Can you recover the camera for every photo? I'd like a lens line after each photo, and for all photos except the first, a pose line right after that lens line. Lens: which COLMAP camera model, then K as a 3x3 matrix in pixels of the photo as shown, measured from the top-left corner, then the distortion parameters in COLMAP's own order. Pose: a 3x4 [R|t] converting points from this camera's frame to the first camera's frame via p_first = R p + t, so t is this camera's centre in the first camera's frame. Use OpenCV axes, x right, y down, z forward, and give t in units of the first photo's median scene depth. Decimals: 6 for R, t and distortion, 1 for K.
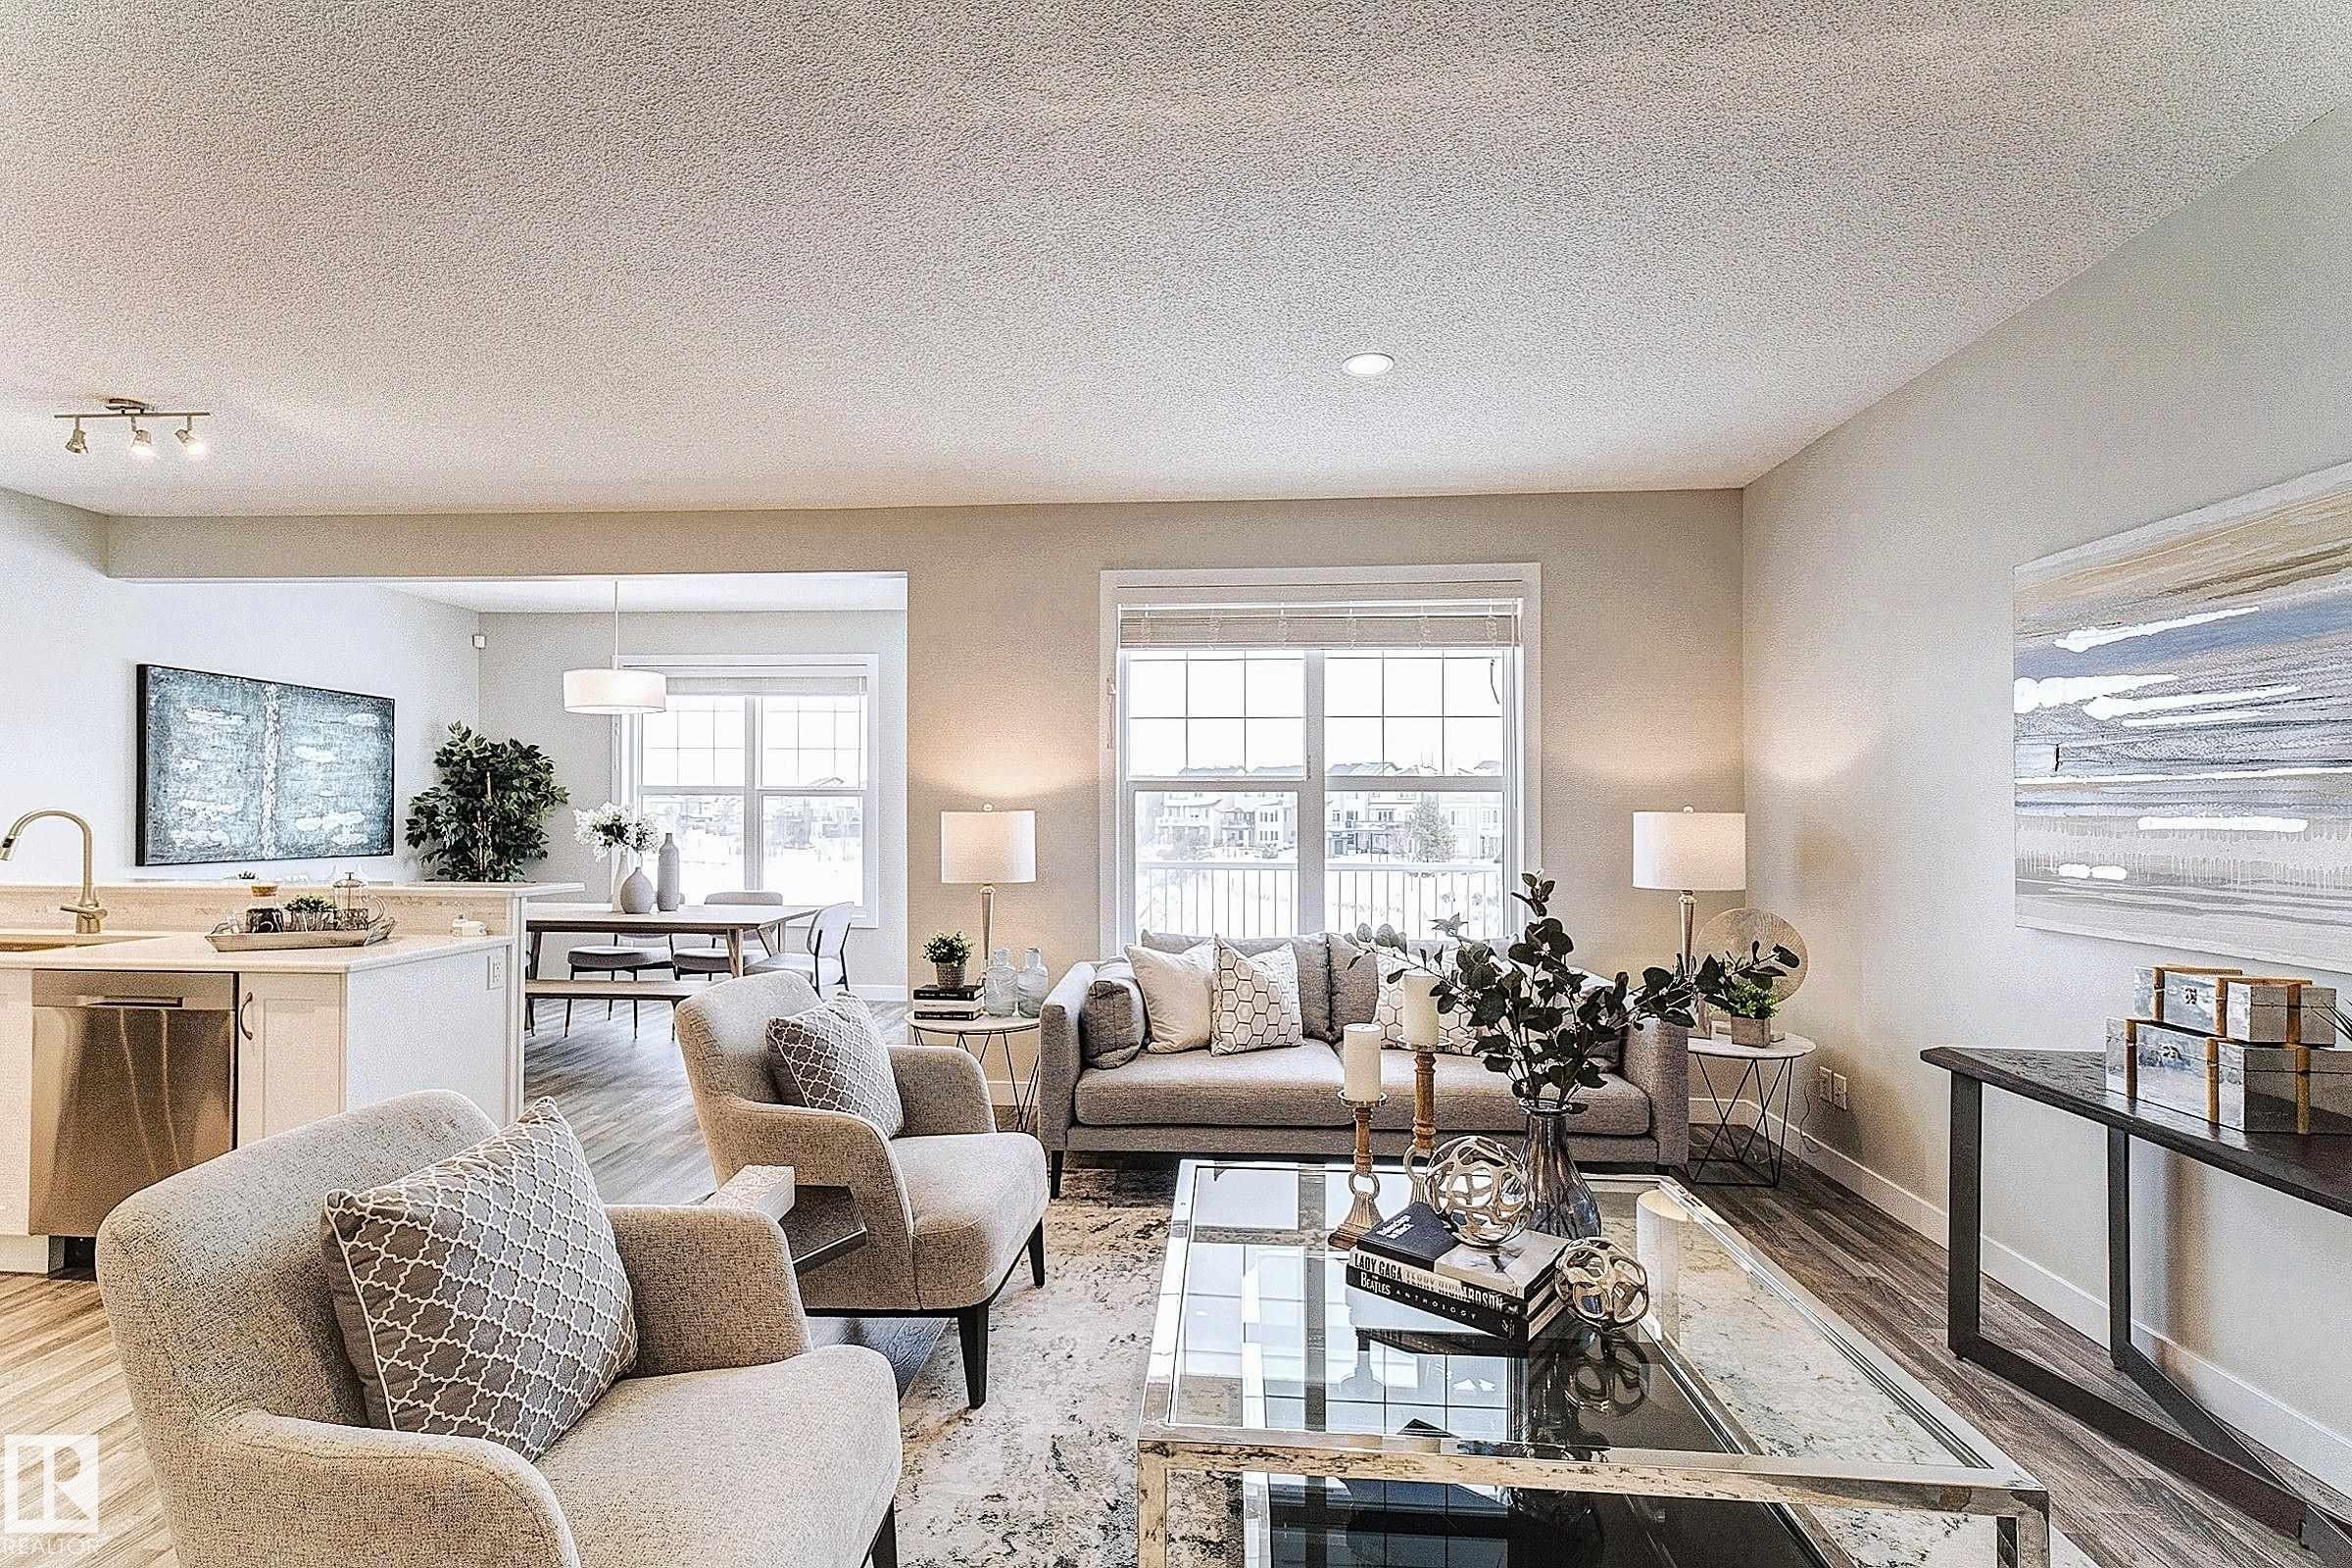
lens RADIAL K [[1048.0, 0, 1131.8], [0, 1048.0, 812.4], [0, 0, 1]] dist [0.000703, 0.002484]
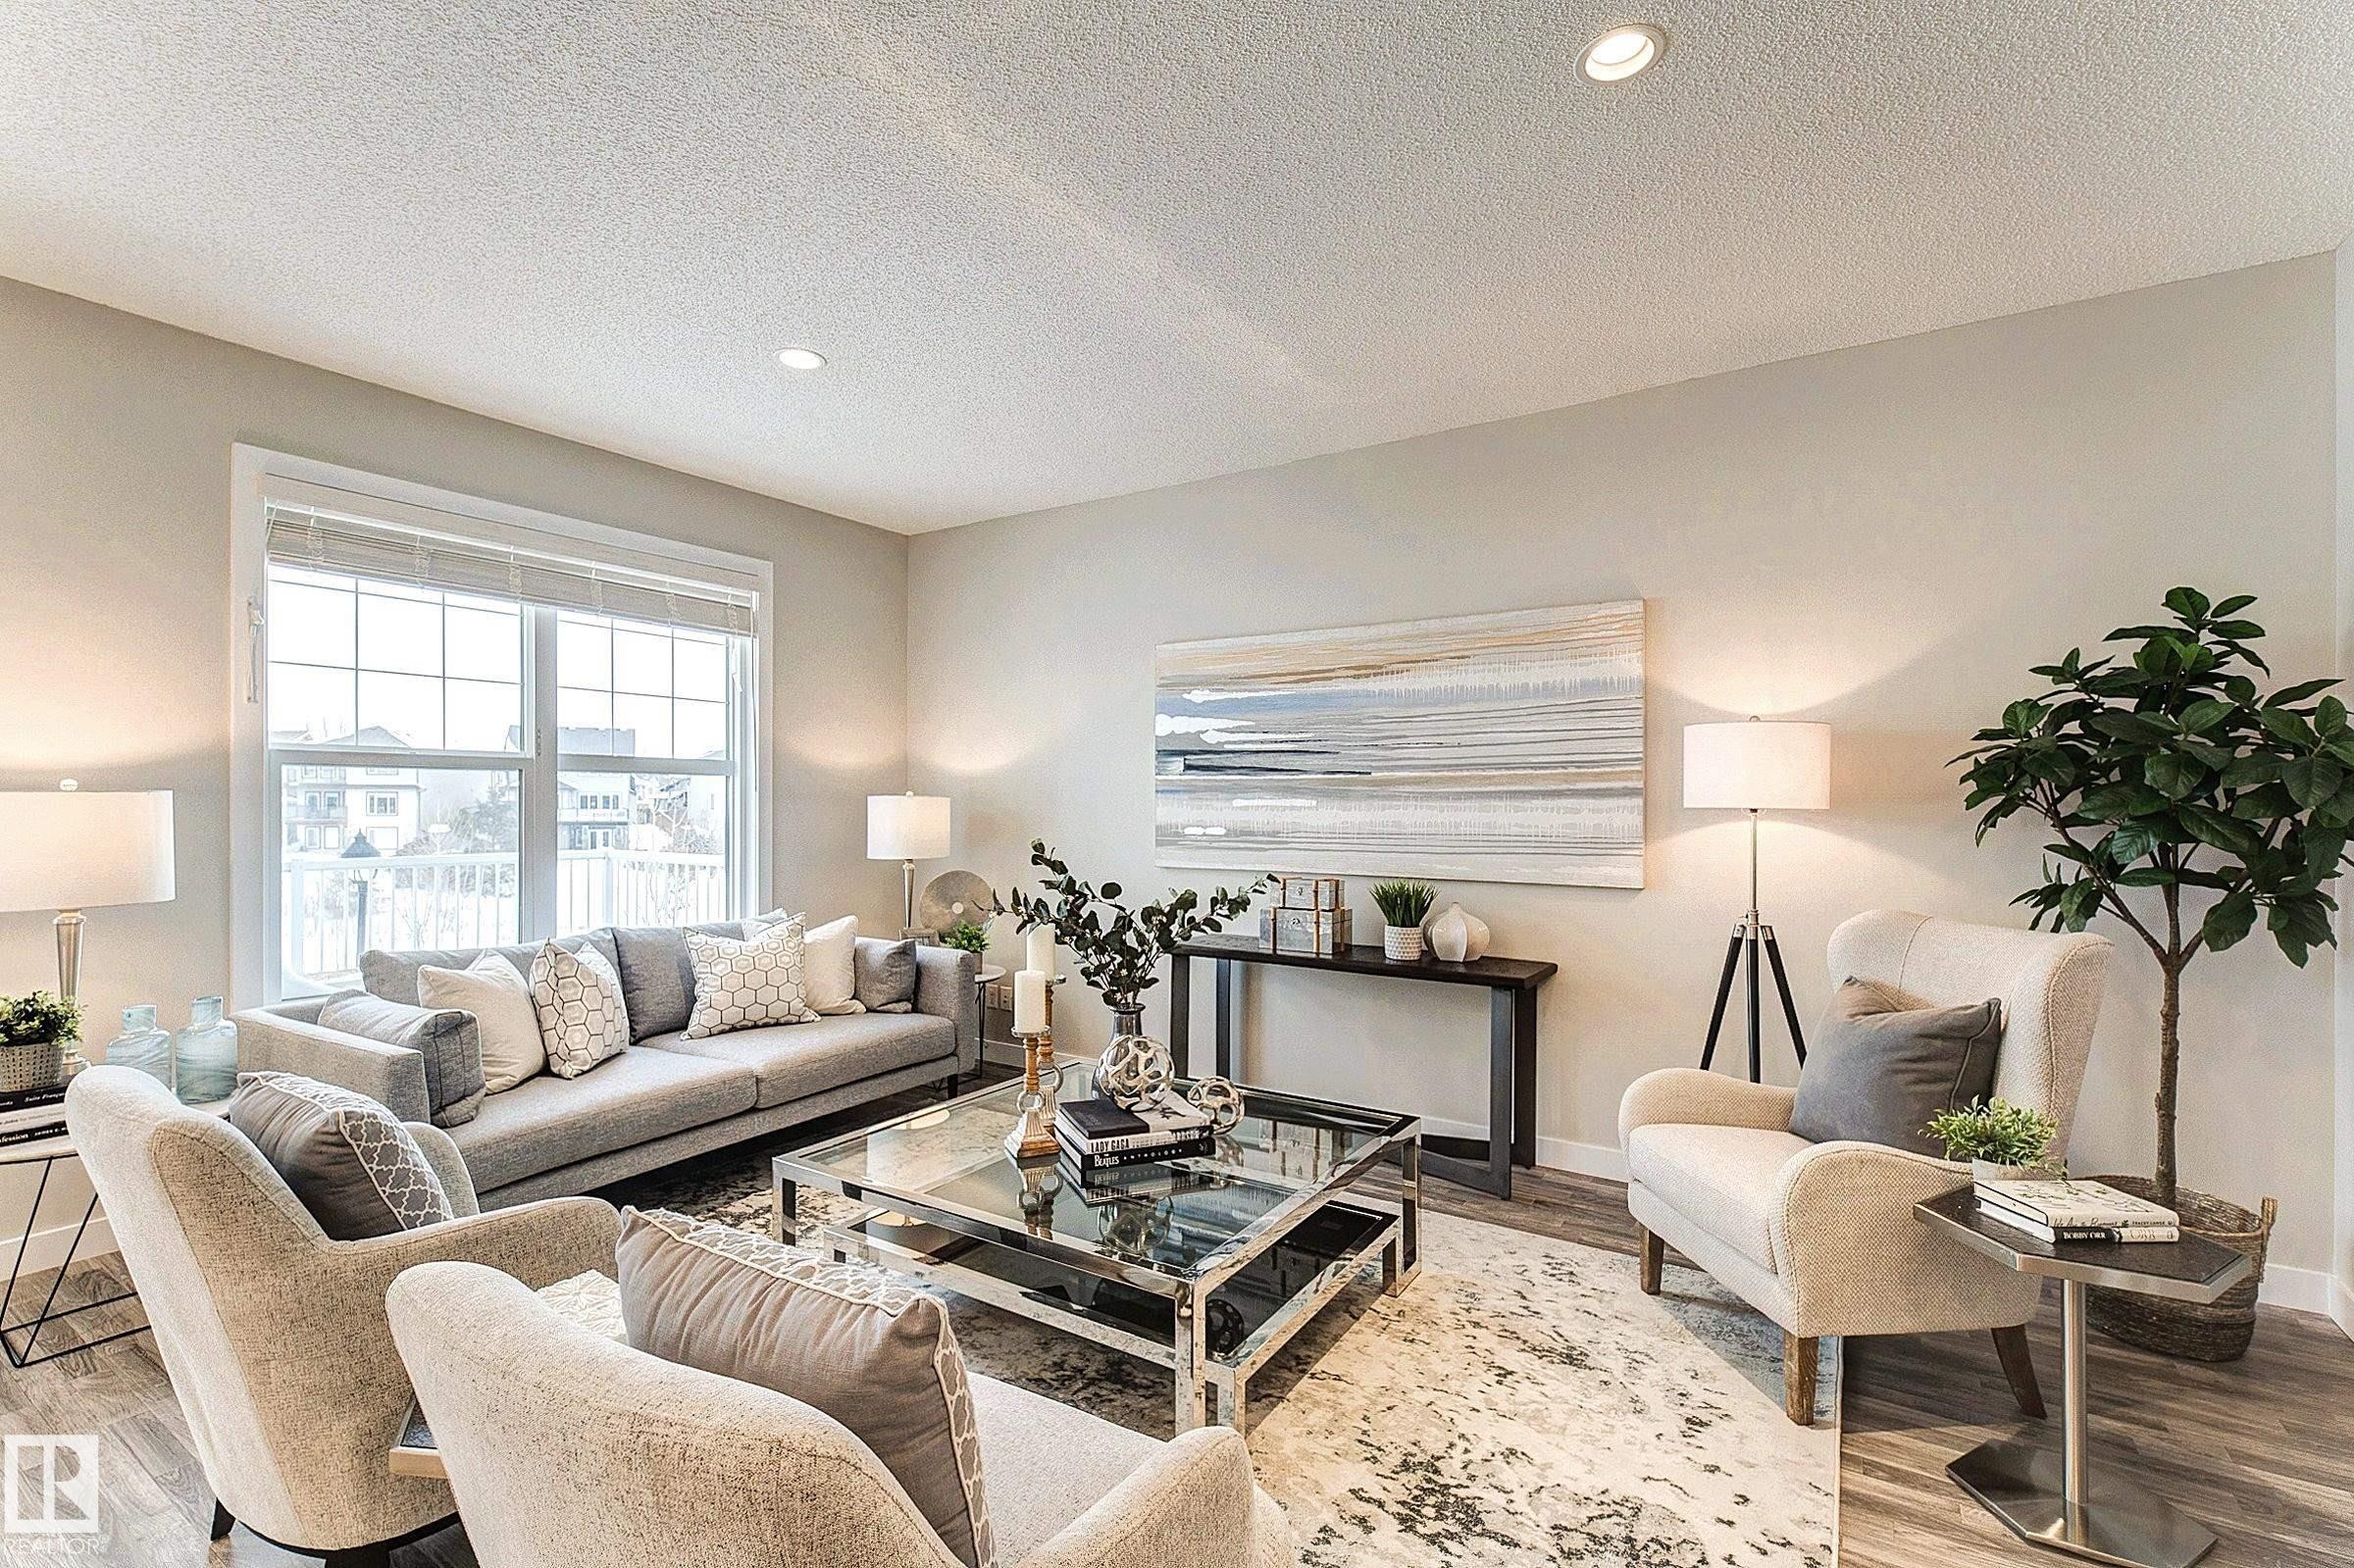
lens RADIAL K [[1048.7, 0, 1185.1], [0, 1048.7, 809.3], [0, 0, 1]] dist [0.000703, 0.002484]
pose [[0.466067, -0.009352, 0.884700, -0.348088], [-0.002497, 0.999926, 0.011885, 0.000249], [-0.884746, -0.007749, 0.466009, 0.125822]]
